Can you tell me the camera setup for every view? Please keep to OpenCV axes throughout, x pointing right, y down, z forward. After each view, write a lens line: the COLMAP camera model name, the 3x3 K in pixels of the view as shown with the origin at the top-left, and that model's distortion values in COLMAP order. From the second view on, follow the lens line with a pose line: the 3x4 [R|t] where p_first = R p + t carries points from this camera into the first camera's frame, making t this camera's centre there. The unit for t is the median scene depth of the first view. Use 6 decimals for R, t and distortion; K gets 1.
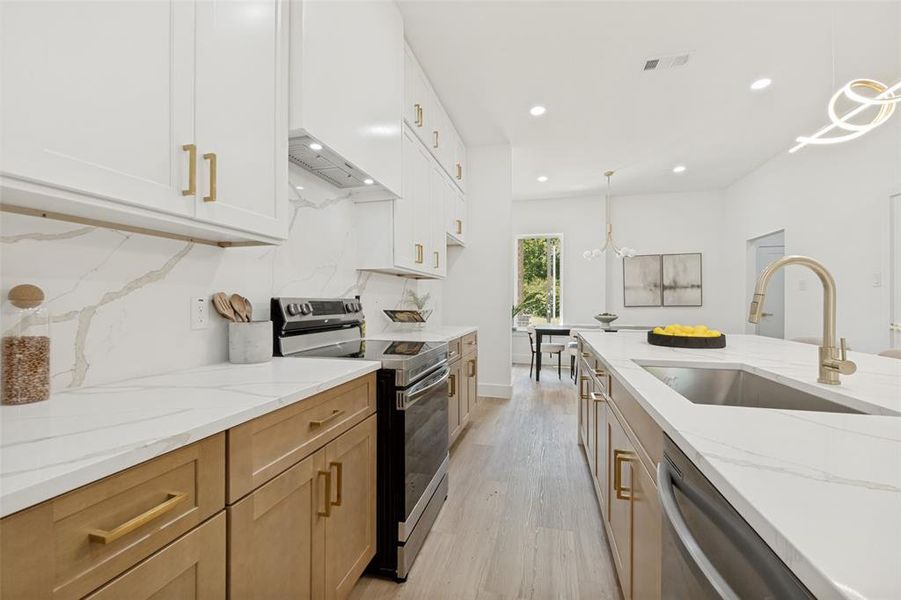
lens RADIAL K [[382.0, 0, 448.1], [0, 382.0, 300.8], [0, 0, 1]] dist [-0.002533, 0.000426]
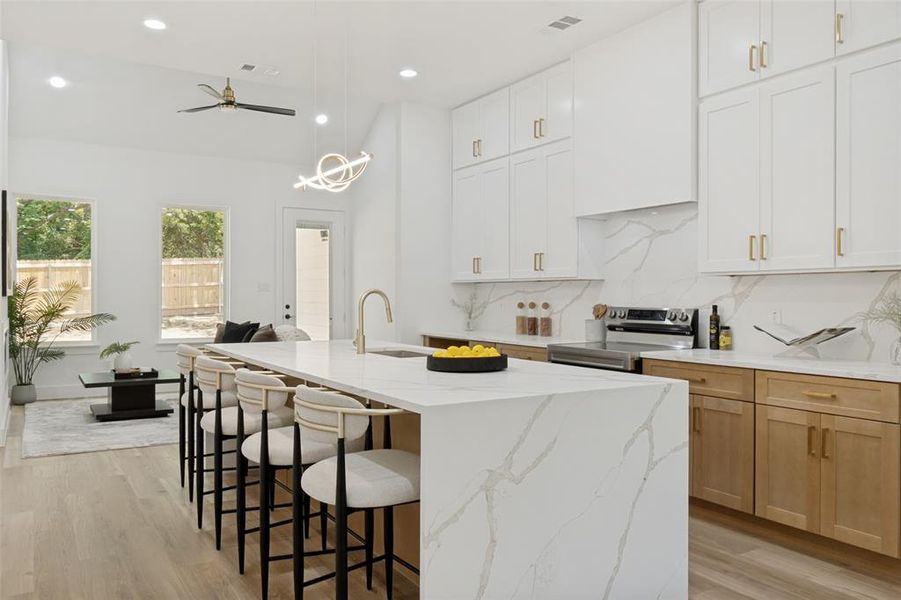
lens RADIAL K [[695.7, 0, 447.2], [0, 695.7, 299.4], [0, 0, 1]] dist [0.007814, 0.004103]
pose [[-0.691610, 0.002435, -0.722267, 1.865379], [0.000284, 0.999995, 0.003099, -0.041137], [0.722271, 0.001938, -0.691607, 2.161757]]
